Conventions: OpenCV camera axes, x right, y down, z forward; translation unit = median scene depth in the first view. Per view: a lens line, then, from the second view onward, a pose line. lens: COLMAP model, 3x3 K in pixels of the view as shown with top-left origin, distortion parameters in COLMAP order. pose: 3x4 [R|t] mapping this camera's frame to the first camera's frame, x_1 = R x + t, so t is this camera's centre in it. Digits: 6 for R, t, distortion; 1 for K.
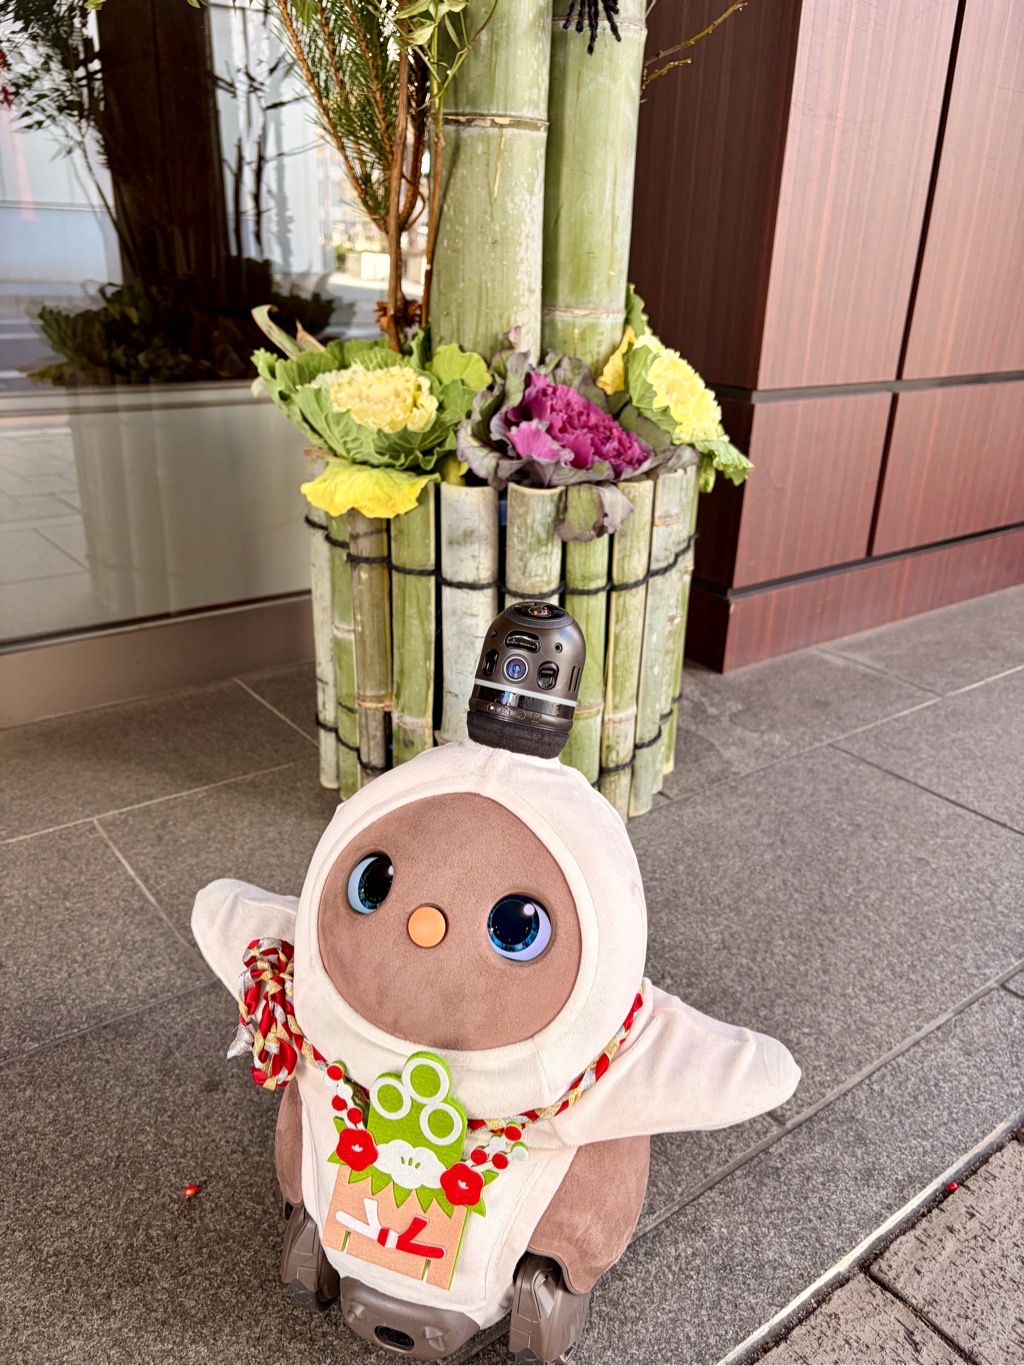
lens RADIAL K [[1036.5, 0, 511.2], [0, 1036.5, 680.2], [0, 0, 1]] dist [0.047182, -0.039977]
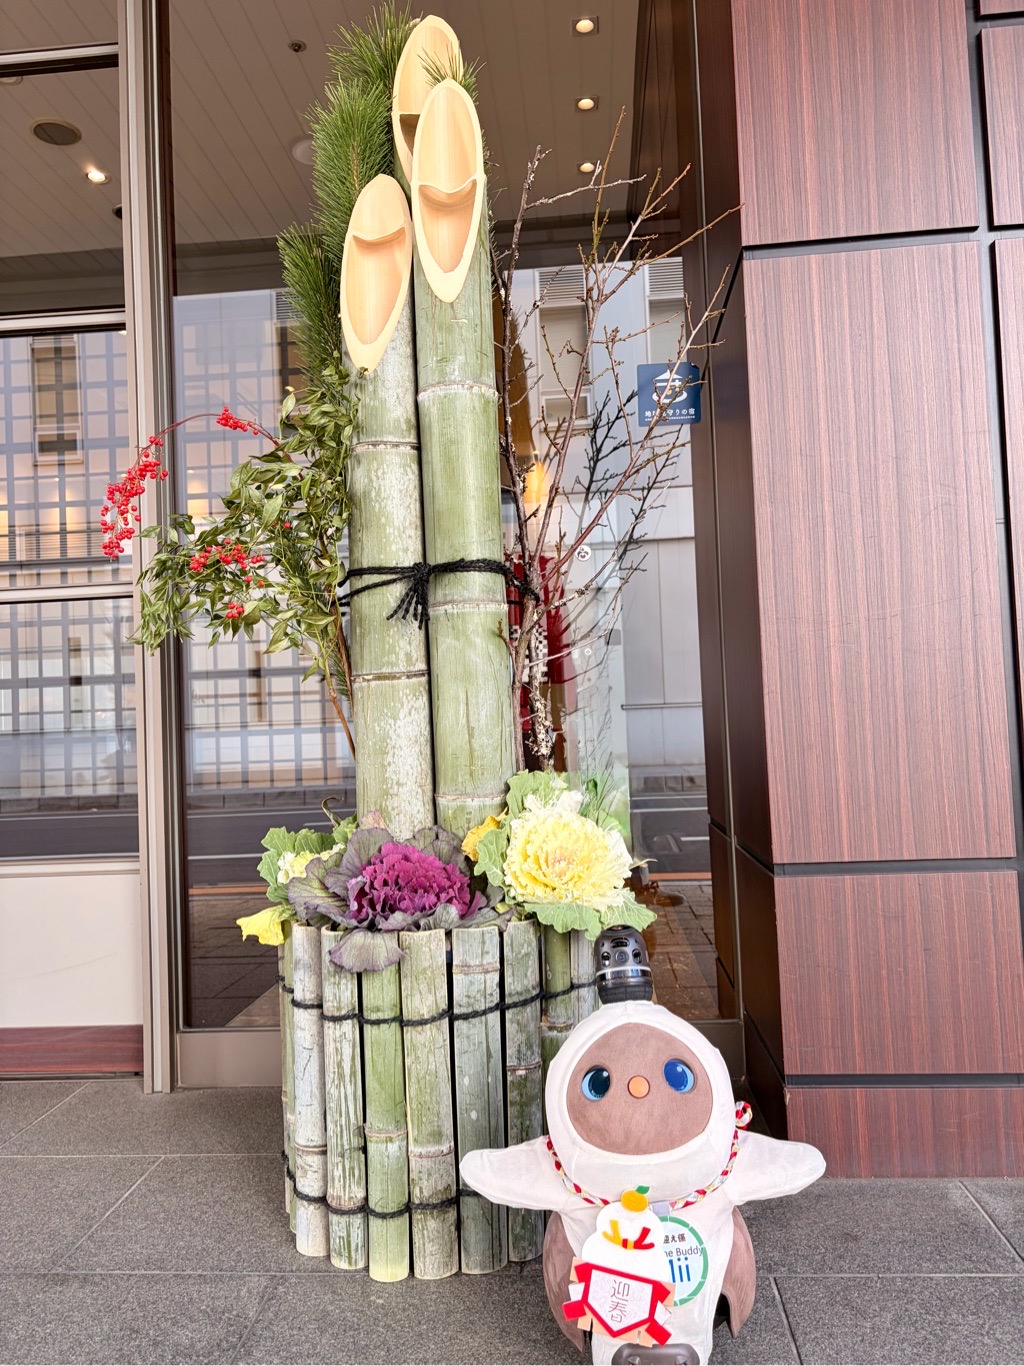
lens RADIAL K [[1036.5, 0, 510.3], [0, 1036.5, 683.6], [0, 0, 1]] dist [0.047182, -0.039977]
pose [[0.738754, -0.090354, -0.667892, 0.951713], [-0.197108, 0.918683, -0.342301, -0.058711], [0.644509, 0.384523, 0.660871, 0.147322]]
